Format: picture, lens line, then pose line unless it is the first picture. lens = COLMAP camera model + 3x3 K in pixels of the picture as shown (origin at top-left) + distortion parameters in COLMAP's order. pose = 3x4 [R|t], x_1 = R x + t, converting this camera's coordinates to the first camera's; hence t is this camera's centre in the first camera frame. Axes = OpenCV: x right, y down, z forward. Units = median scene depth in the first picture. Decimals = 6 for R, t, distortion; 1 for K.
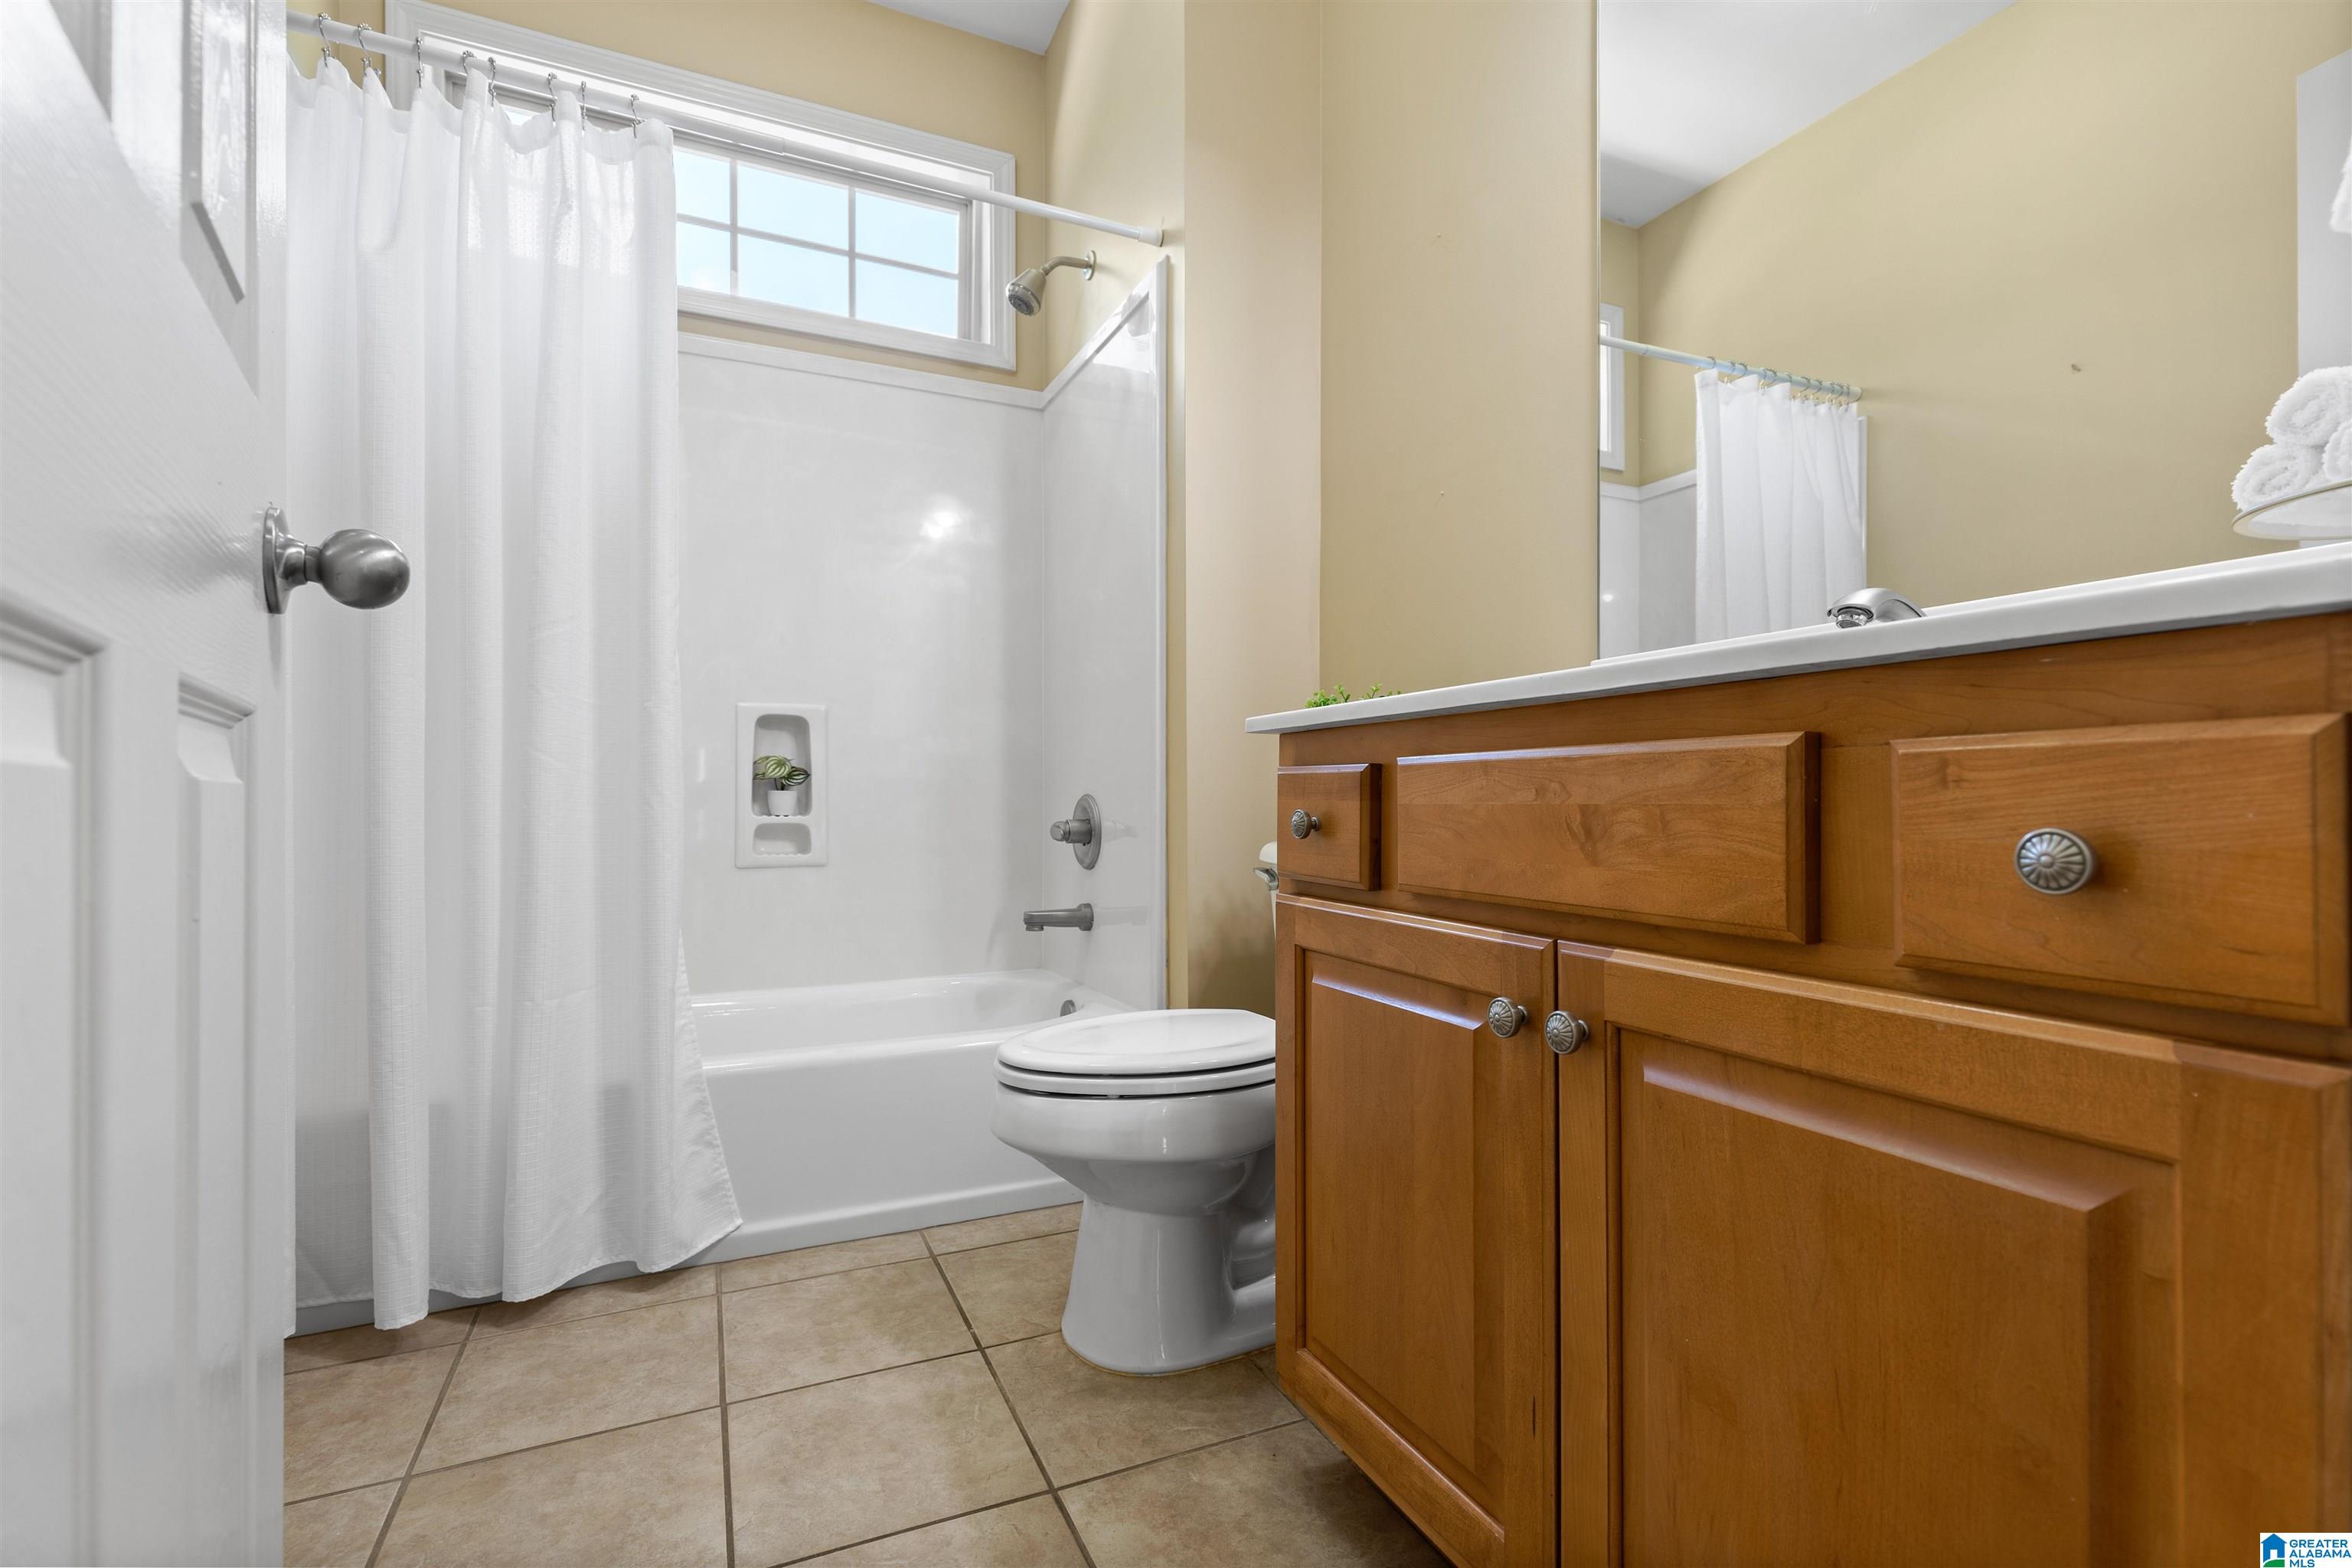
lens RADIAL K [[1071.6, 0, 1181.0], [0, 1071.6, 796.8], [0, 0, 1]] dist [0.010963, -0.001058]
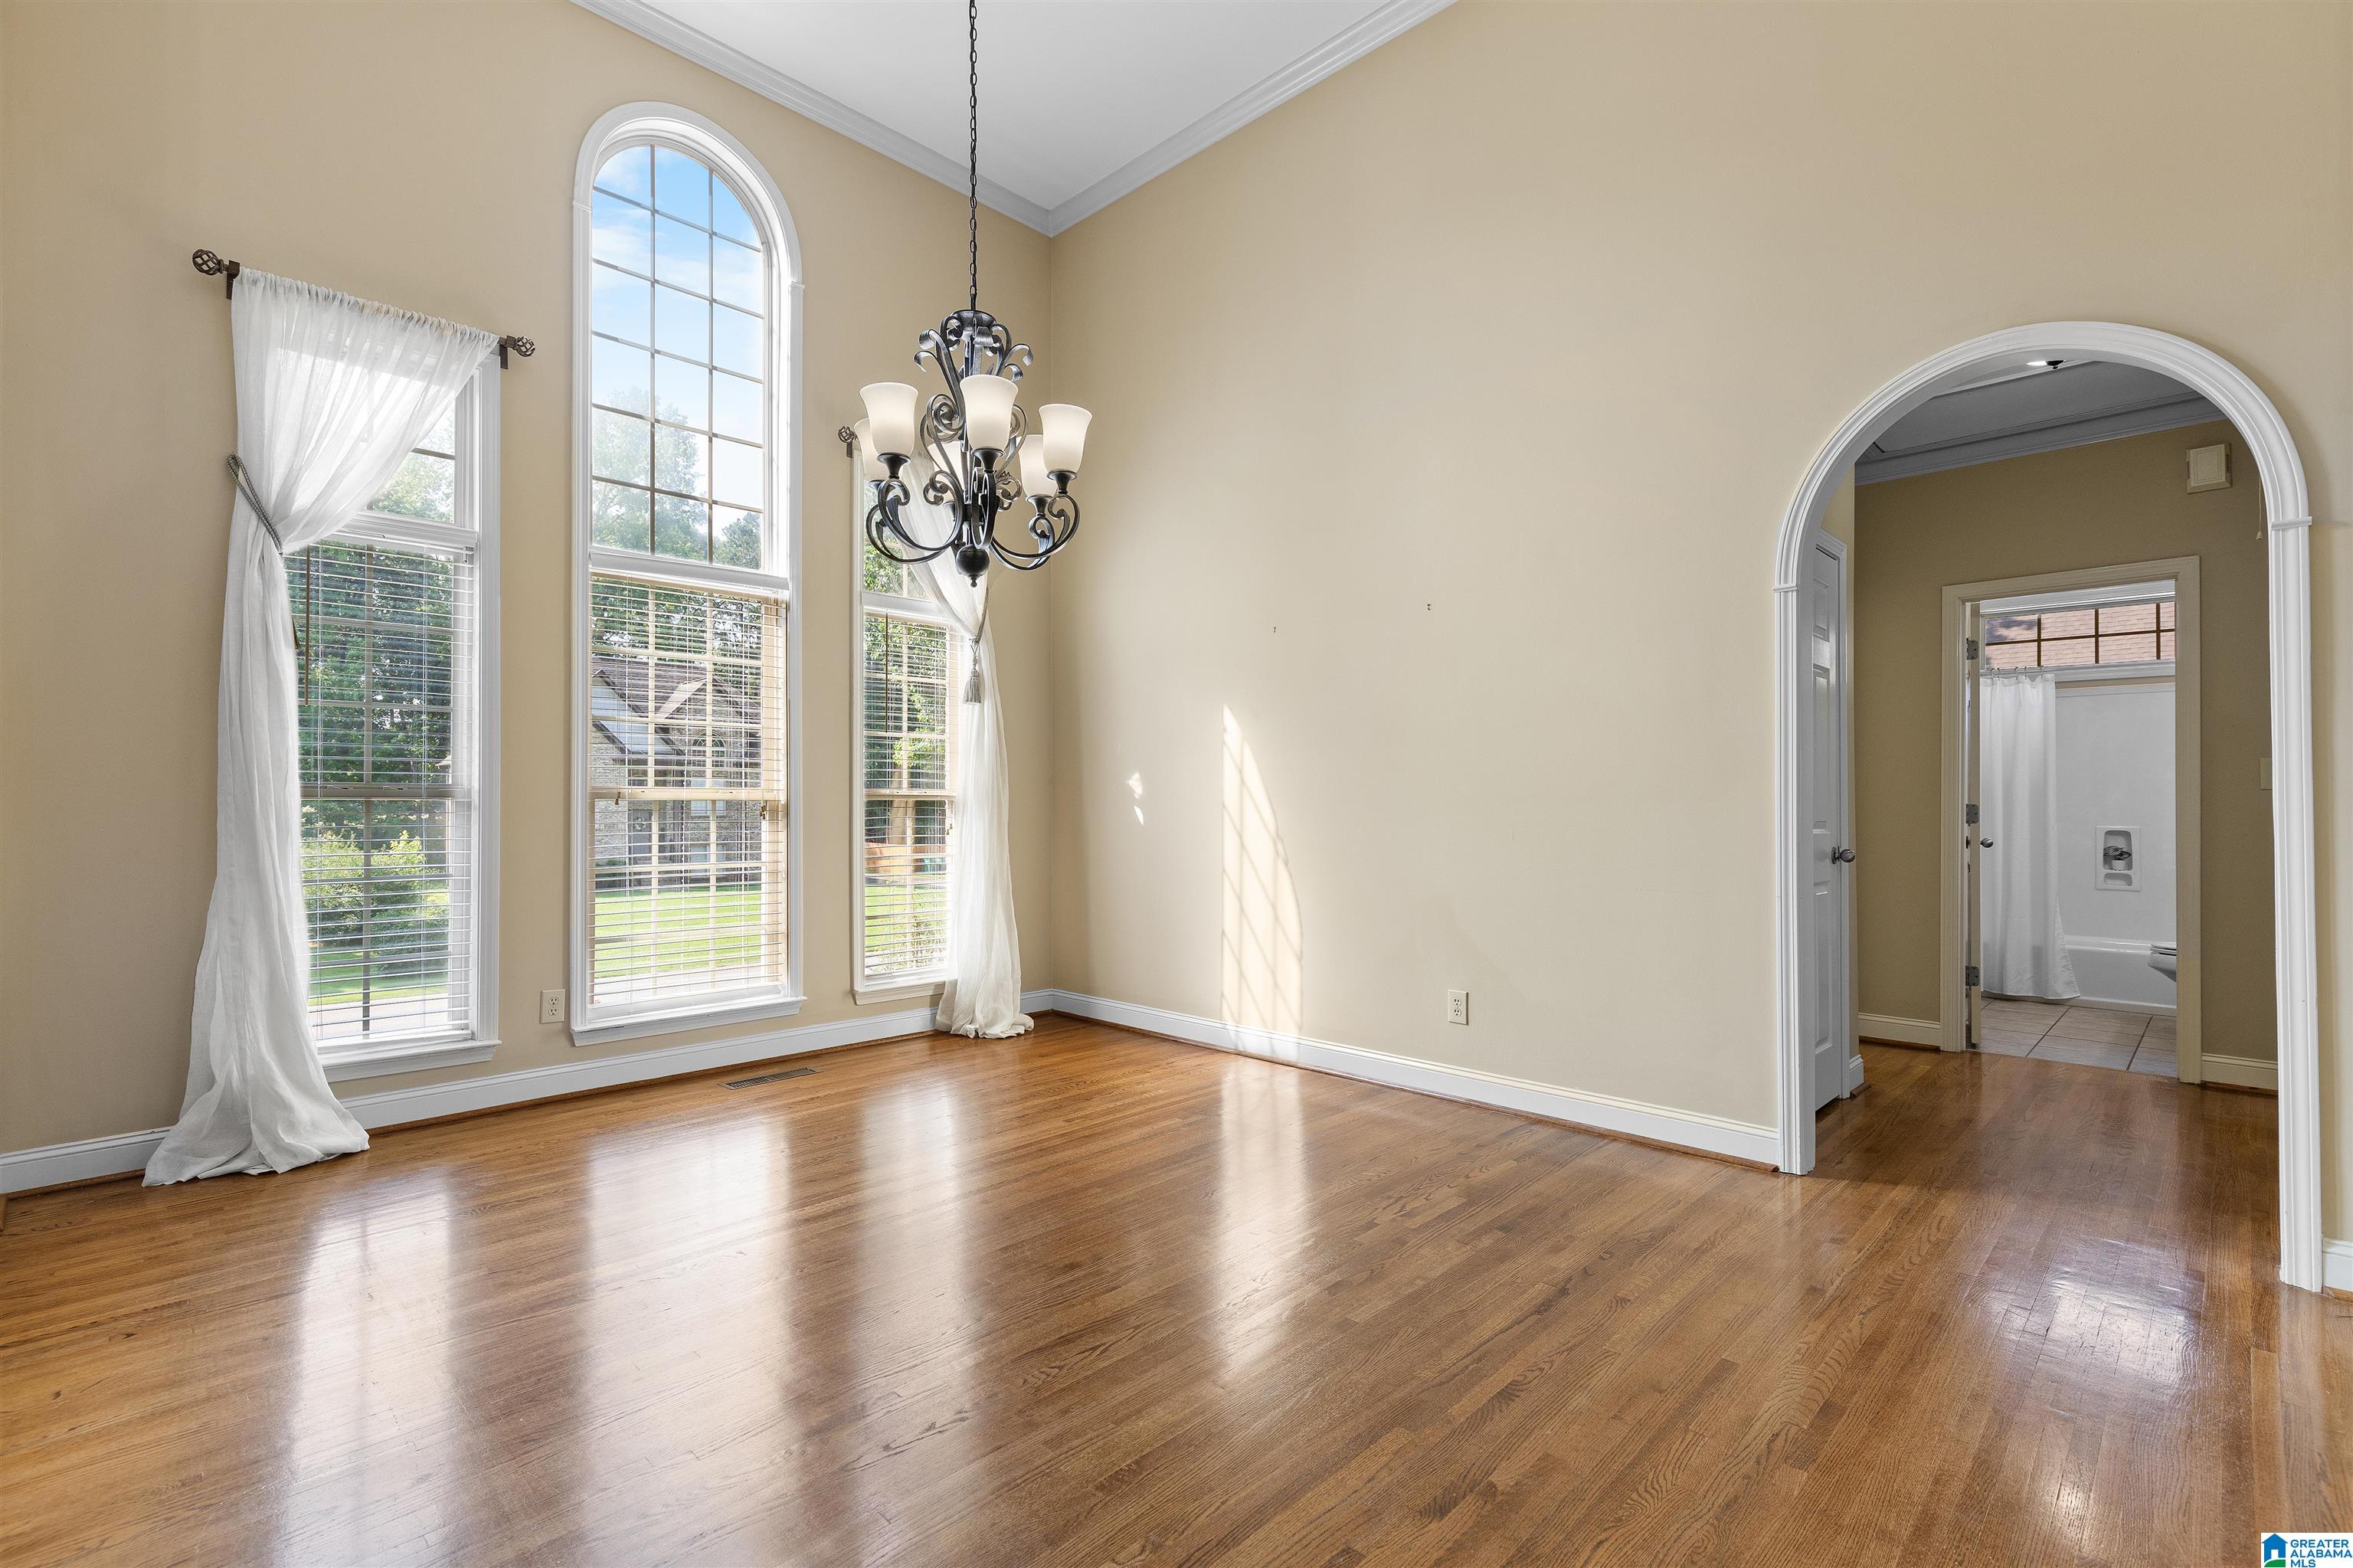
lens RADIAL K [[1062.7, 0, 1171.0], [0, 1062.7, 793.9], [0, 0, 1]] dist [0.007123, -0.000714]
pose [[0.356388, -0.002515, -0.934335, 1.193035], [-0.001532, 0.999993, -0.003276, -0.151306], [0.934337, 0.002599, 0.356381, -1.996848]]
